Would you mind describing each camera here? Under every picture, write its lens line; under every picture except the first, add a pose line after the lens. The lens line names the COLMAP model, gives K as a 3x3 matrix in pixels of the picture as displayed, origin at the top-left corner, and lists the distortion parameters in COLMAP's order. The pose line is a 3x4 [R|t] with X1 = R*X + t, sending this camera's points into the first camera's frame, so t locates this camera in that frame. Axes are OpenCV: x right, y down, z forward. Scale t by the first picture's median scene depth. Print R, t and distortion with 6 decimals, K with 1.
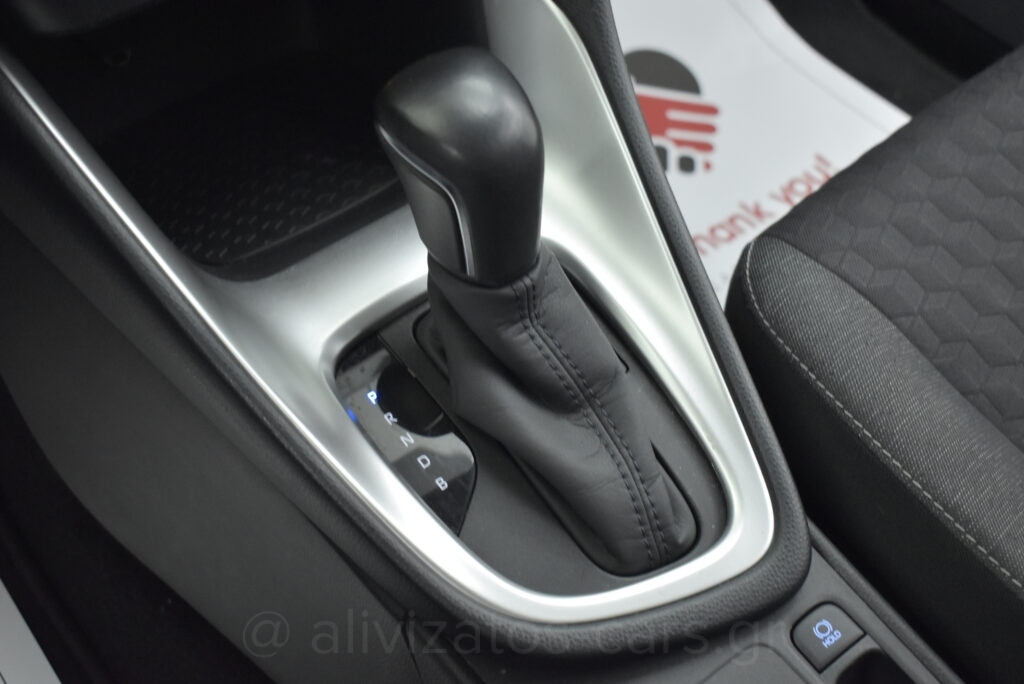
lens RADIAL K [[1355.3, 0, 512.0], [0, 1355.3, 342.0], [0, 0, 1]] dist [-0.078626, 0.078506]
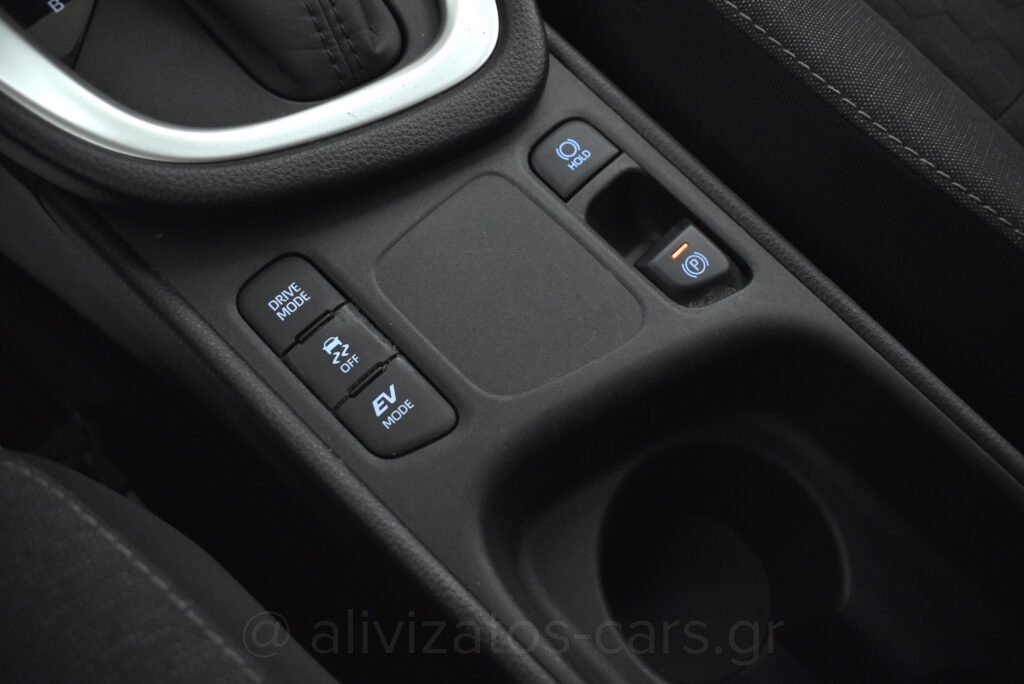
lens RADIAL K [[838.1, 0, 512.0], [0, 838.1, 342.0], [0, 0, 1]] dist [-0.079814, 0.002807]
pose [[0.992763, -0.105963, 0.056502, 0.157803], [0.085283, 0.953374, 0.289491, 0.176564], [-0.084543, -0.282577, 0.955512, 0.494359]]
